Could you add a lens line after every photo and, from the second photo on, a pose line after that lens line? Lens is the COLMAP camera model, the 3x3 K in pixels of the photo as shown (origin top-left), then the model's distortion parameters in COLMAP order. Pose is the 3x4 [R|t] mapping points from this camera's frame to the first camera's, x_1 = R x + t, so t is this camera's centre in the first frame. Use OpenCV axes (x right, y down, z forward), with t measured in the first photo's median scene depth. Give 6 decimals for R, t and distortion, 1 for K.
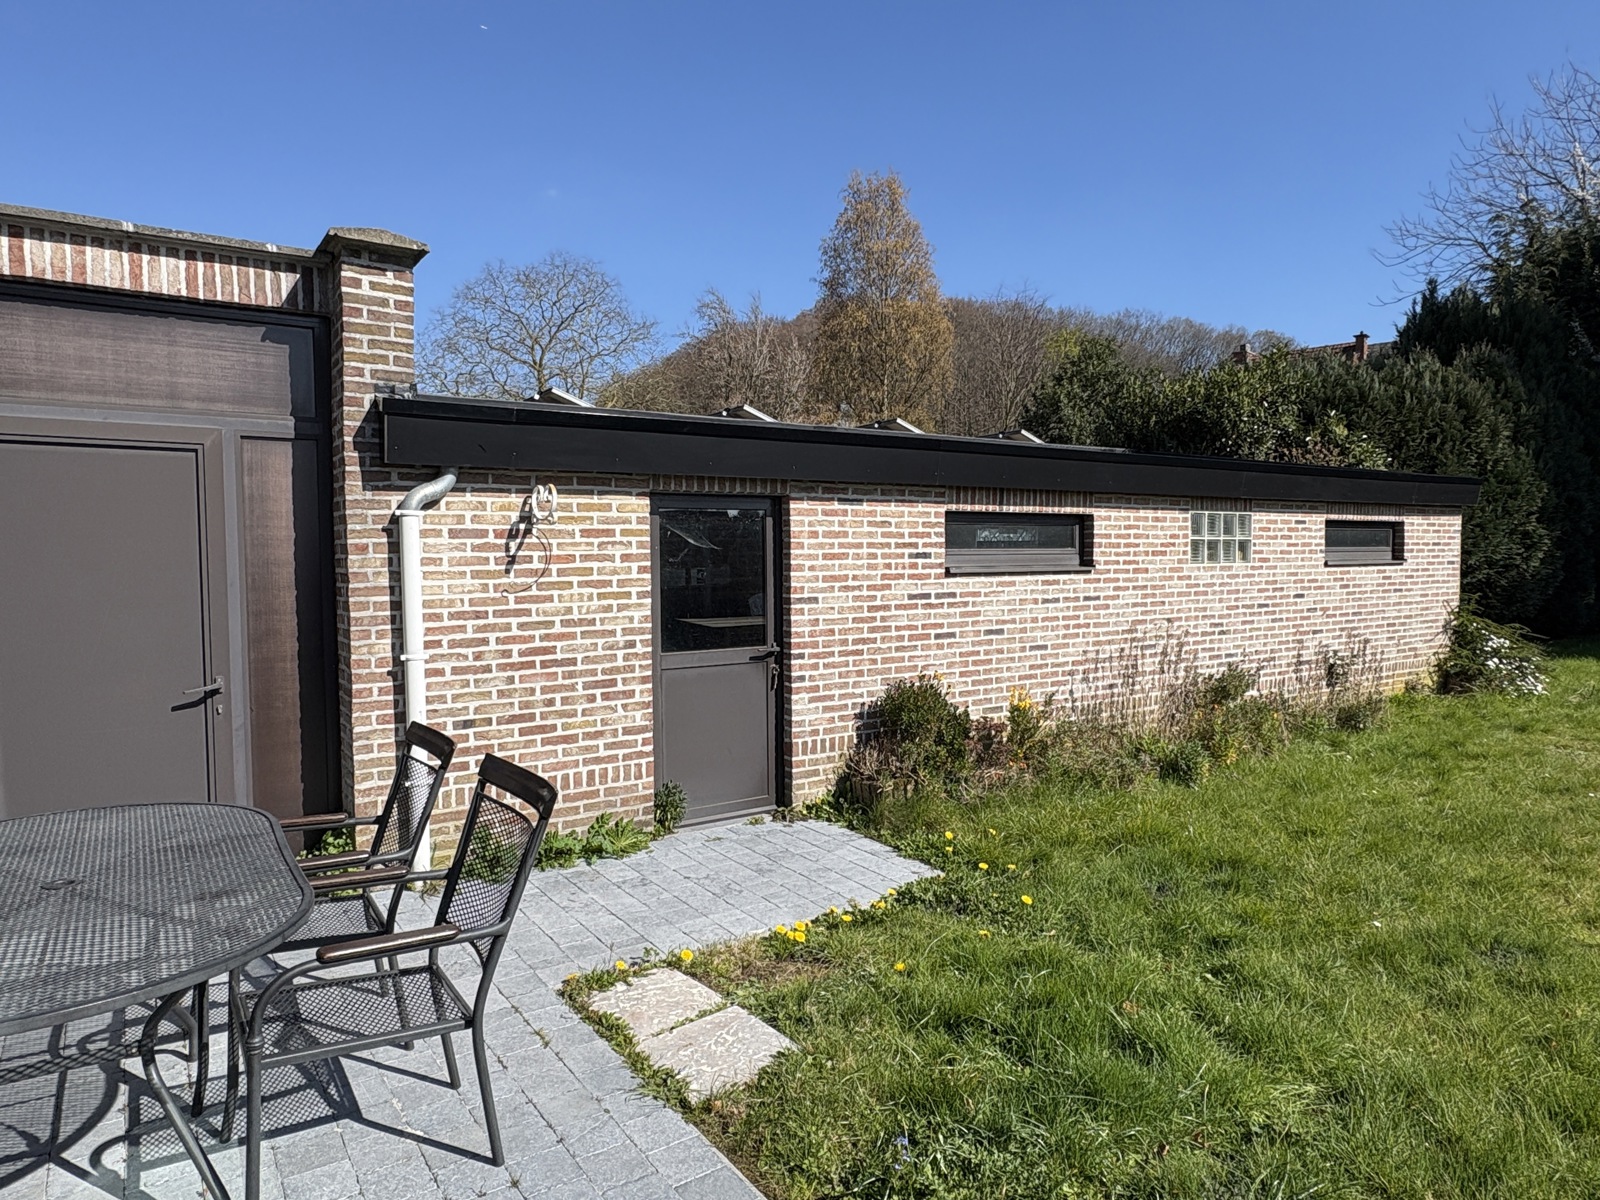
lens RADIAL K [[974.5, 0, 757.5], [0, 974.5, 607.6], [0, 0, 1]] dist [0.004398, 0.000121]
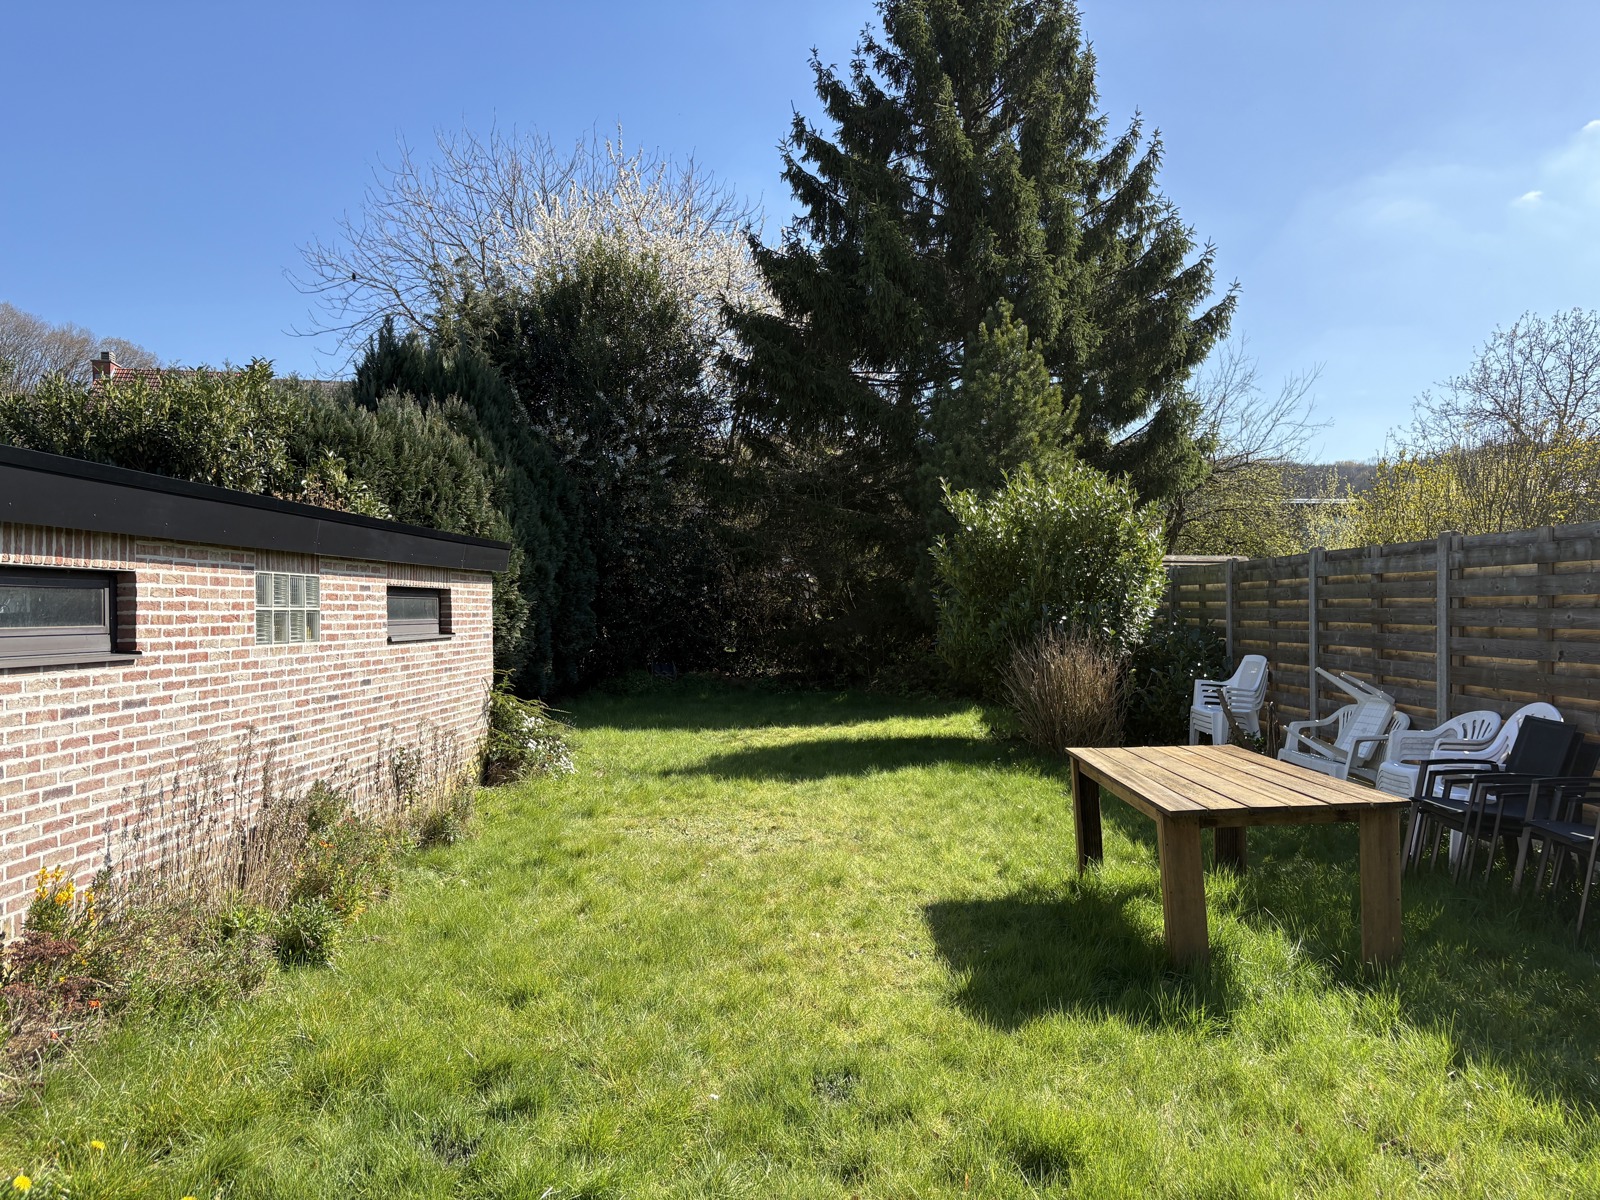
lens RADIAL K [[1239.2, 0, 805.8], [0, 1239.2, 597.8], [0, 0, 1]] dist [0.036071, -0.008216]
pose [[0.561566, 0.006688, 0.827405, -0.081941], [0.057563, 0.997229, -0.047129, -0.014000], [-0.825427, 0.074094, 0.559625, 0.171007]]
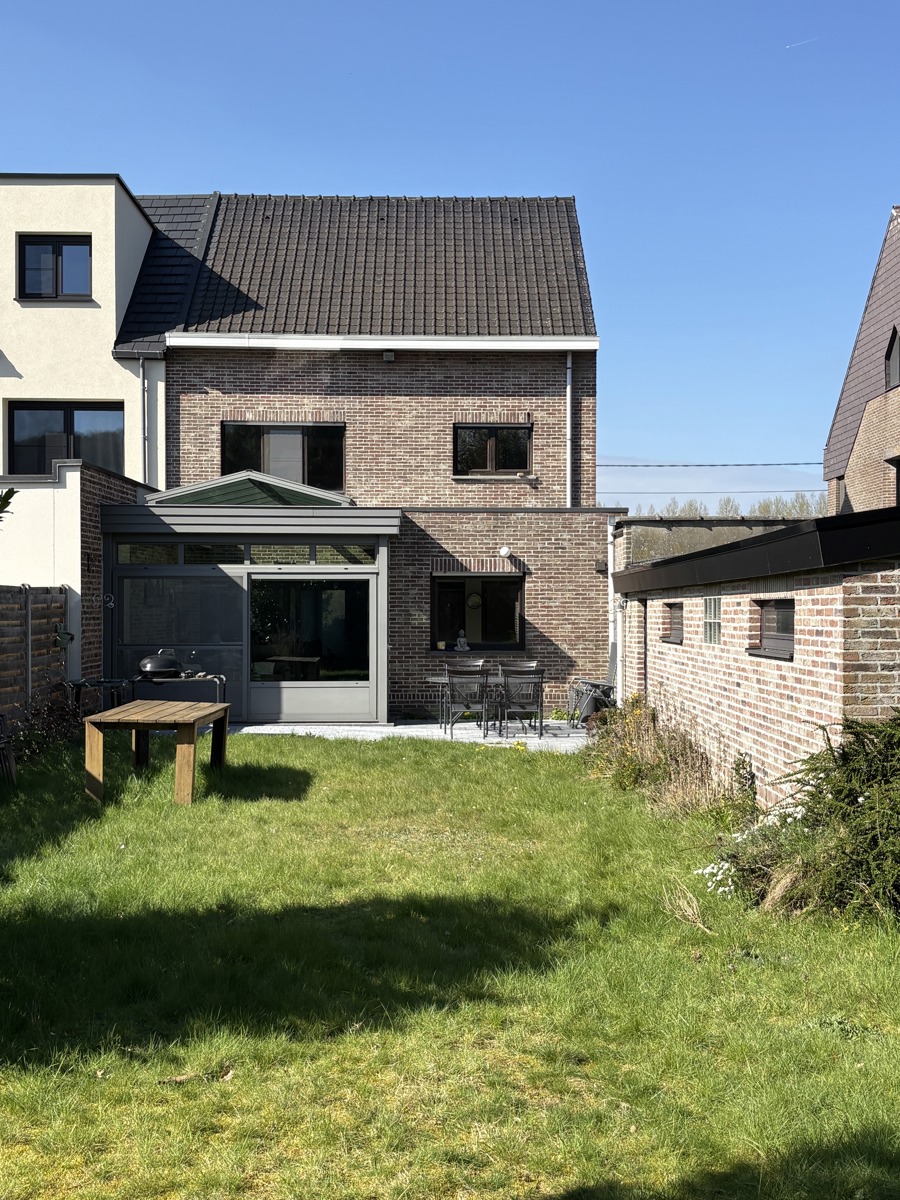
lens RADIAL K [[1434.2, 0, 449.7], [0, 1434.2, 602.0], [0, 0, 1]] dist [0.103261, 0.000000]
pose [[-0.538316, -0.003184, -0.842737, 2.110471], [-0.052091, 0.998206, 0.029503, -0.131830], [0.841132, 0.059781, -0.537516, 1.717780]]
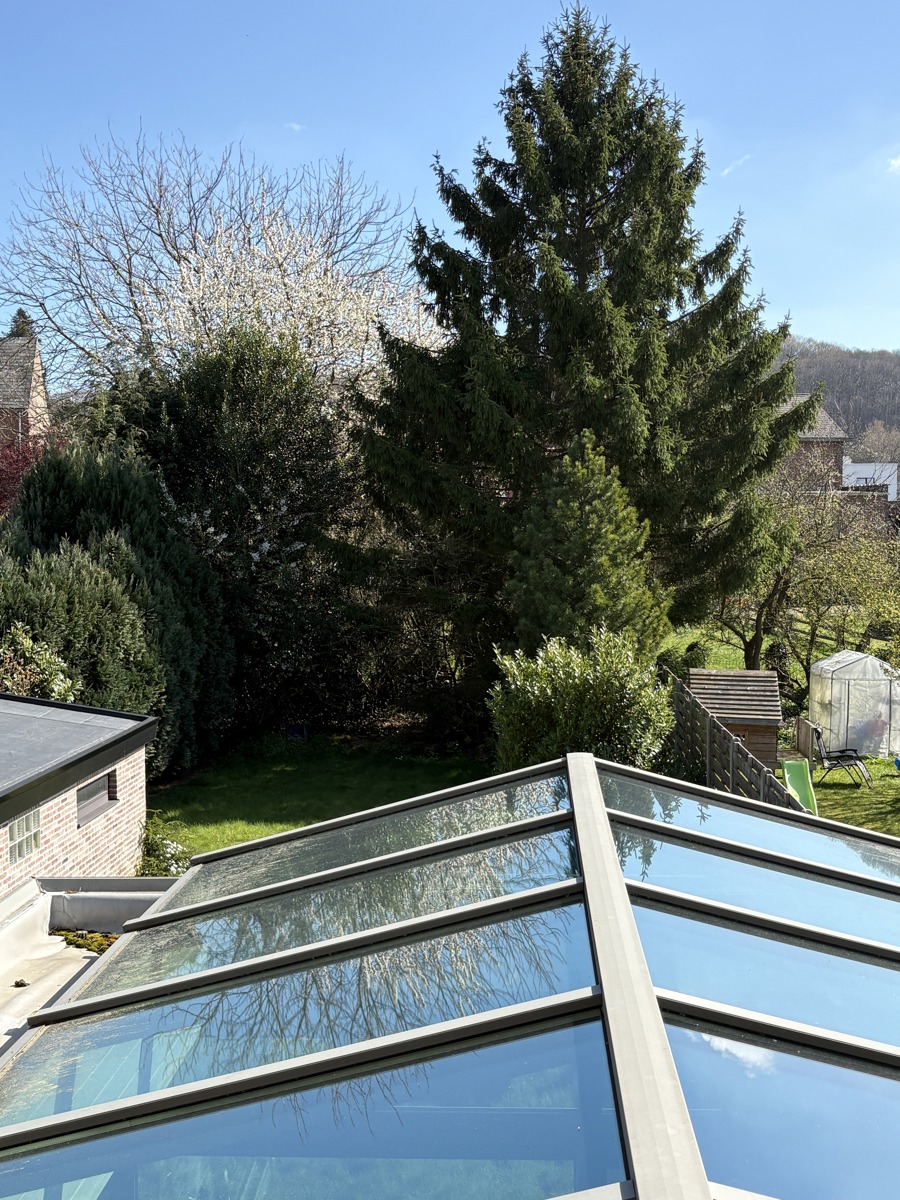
lens RADIAL K [[1434.2, 0, 453.4], [0, 1434.2, 605.4], [0, 0, 1]] dist [0.103261, 0.000000]
pose [[0.588752, -0.036176, 0.807504, -0.694320], [0.047867, 0.998805, 0.009847, -0.371565], [-0.806895, 0.032855, 0.589780, -0.530328]]
